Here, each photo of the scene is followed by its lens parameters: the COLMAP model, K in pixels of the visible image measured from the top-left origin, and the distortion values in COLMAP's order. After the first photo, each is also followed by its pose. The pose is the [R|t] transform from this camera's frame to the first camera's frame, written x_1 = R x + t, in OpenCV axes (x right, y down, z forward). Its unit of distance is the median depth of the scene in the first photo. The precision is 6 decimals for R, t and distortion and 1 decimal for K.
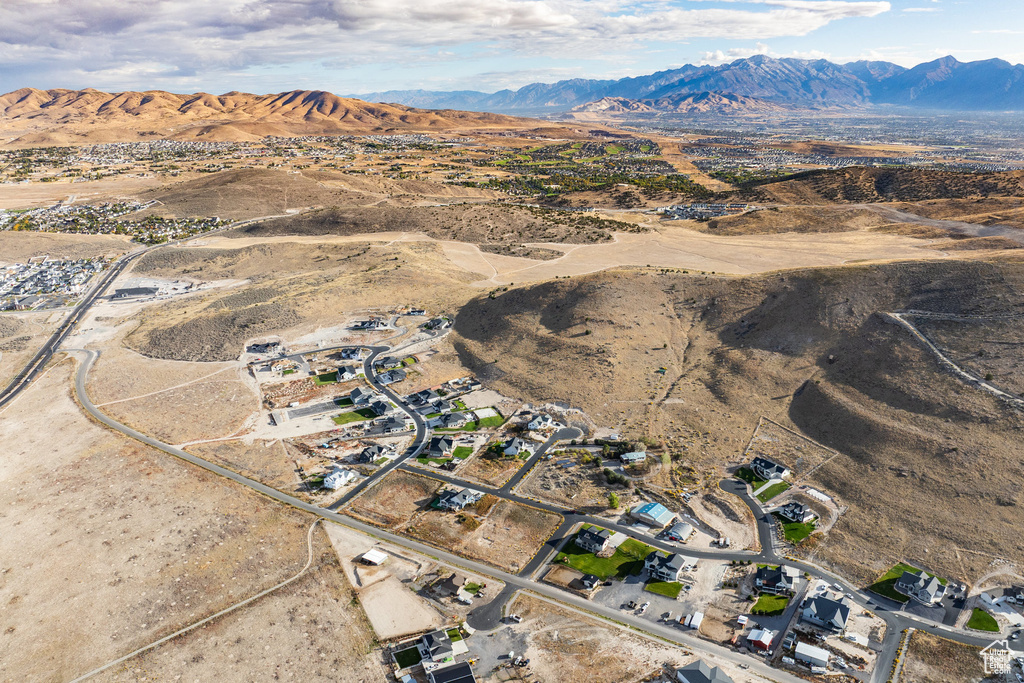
lens RADIAL K [[742.2, 0, 530.1], [0, 742.2, 331.0], [0, 0, 1]] dist [-0.038893, 0.000461]
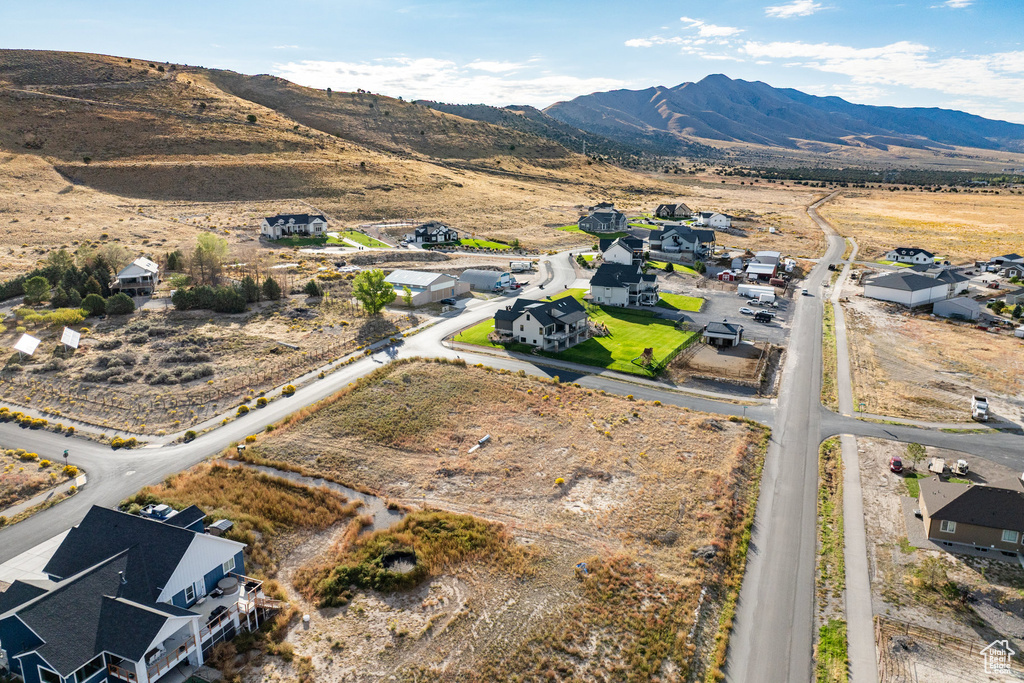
lens RADIAL K [[721.3, 0, 515.4], [0, 721.3, 336.7], [0, 0, 1]] dist [-0.040229, 0.005778]
pose [[-0.138494, -0.229960, 0.963295, -0.186750], [0.301662, 0.916653, 0.262196, 0.152238], [-0.943302, 0.326902, -0.057580, 0.811711]]
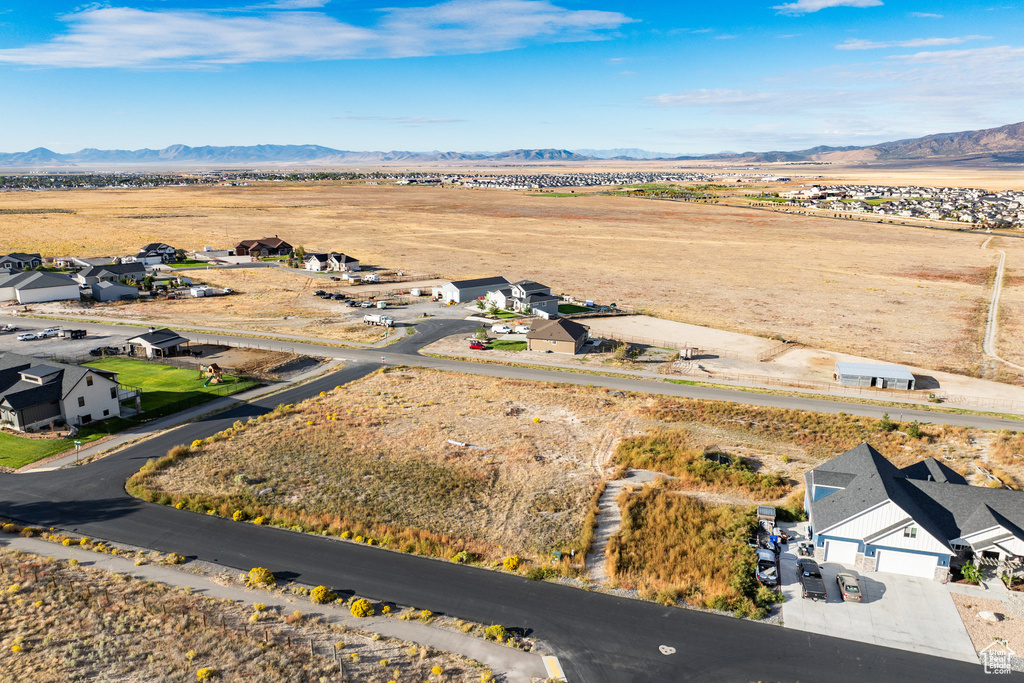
lens RADIAL K [[721.3, 0, 515.4], [0, 721.3, 336.7], [0, 0, 1]] dist [-0.040229, 0.005778]
pose [[-0.973321, 0.060887, -0.221222, -0.002472], [-0.062771, 0.856707, 0.511969, 0.118103], [0.220695, 0.512197, -0.830029, 0.937397]]
